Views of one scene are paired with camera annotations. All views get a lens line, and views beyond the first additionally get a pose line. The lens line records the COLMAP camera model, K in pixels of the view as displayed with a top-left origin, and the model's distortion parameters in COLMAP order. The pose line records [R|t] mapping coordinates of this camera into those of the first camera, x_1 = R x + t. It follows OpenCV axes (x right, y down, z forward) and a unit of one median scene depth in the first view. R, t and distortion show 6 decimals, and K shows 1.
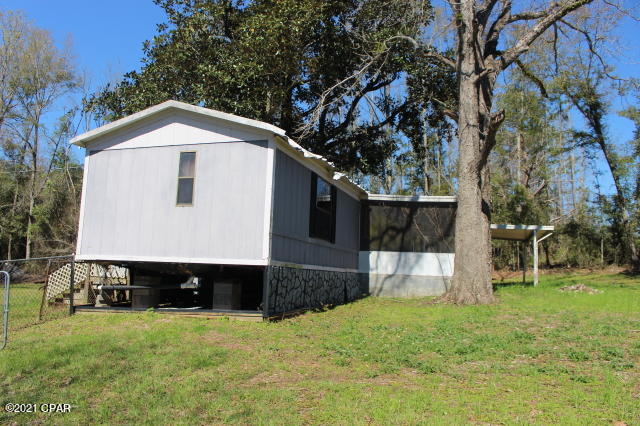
lens RADIAL K [[530.5, 0, 316.6], [0, 530.5, 215.4], [0, 0, 1]] dist [-0.151386, 0.122720]
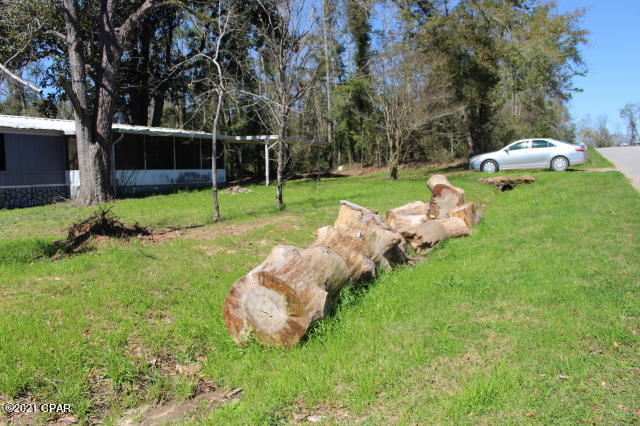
lens RADIAL K [[530.5, 0, 316.6], [0, 530.5, 215.4], [0, 0, 1]] dist [-0.151386, 0.122720]
pose [[0.977100, -0.035505, -0.209797, 1.063358], [0.074903, 0.980264, 0.182956, -0.018709], [0.199160, -0.194480, 0.960475, -0.238368]]
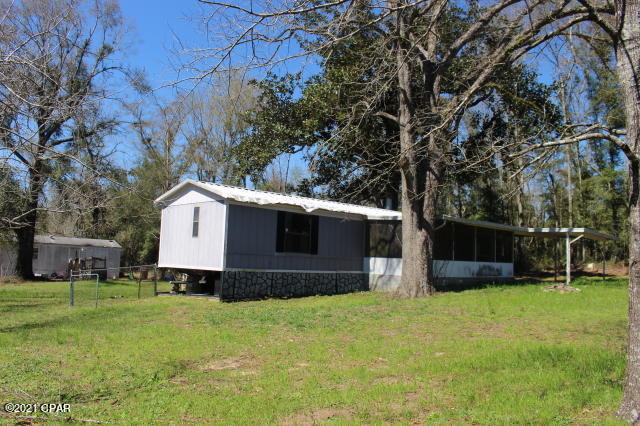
lens RADIAL K [[530.5, 0, 316.6], [0, 530.5, 215.4], [0, 0, 1]] dist [-0.151386, 0.122720]
pose [[0.883525, -0.050444, -0.465660, 0.626123], [0.054355, 0.998509, -0.005036, -0.040800], [0.465220, -0.020862, 0.884949, -0.263075]]
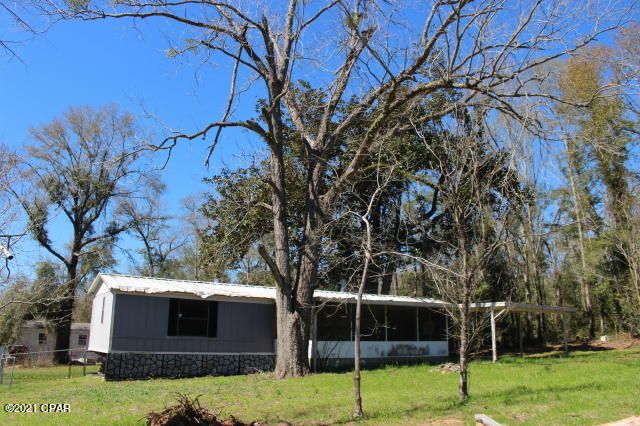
lens RADIAL K [[530.5, 0, 316.6], [0, 530.5, 215.4], [0, 0, 1]] dist [-0.151386, 0.122720]
pose [[0.764222, -0.177969, -0.619913, 1.123392], [0.091920, 0.981418, -0.168435, -0.010967], [0.638369, 0.071739, 0.766380, -0.031577]]
